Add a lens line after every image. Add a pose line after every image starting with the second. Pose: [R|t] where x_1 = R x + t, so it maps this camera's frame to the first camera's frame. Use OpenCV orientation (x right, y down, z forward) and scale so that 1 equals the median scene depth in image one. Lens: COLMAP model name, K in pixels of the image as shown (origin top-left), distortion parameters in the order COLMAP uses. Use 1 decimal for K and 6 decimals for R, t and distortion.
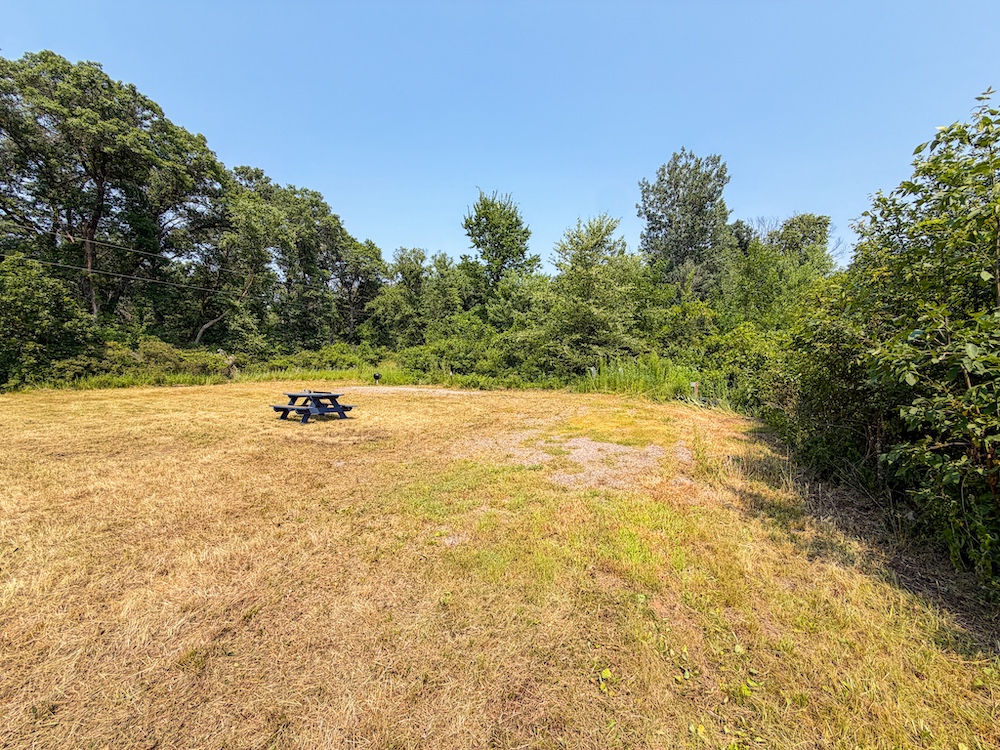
lens RADIAL K [[399.2, 0, 501.3], [0, 399.2, 374.3], [0, 0, 1]] dist [0.003410, -0.000683]
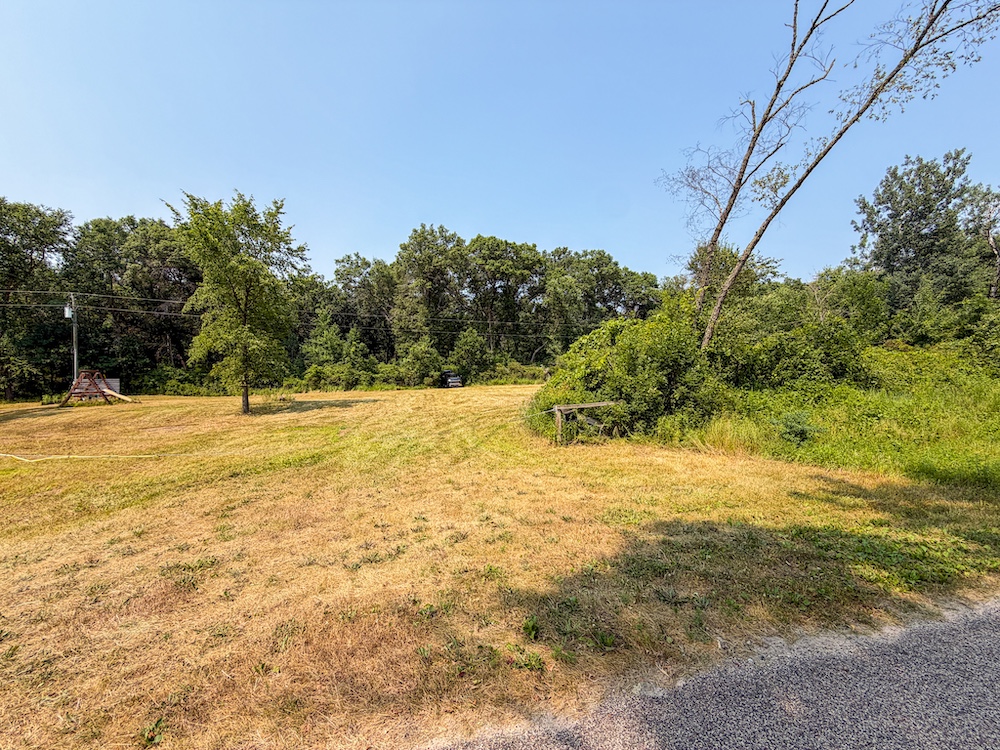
lens RADIAL K [[399.2, 0, 499.6], [0, 399.2, 376.3], [0, 0, 1]] dist [0.003410, -0.000683]
pose [[0.727595, -0.005506, -0.685985, 0.422093], [-0.001346, 0.999954, -0.009453, 0.006443], [0.686006, 0.007802, 0.727554, -0.467566]]
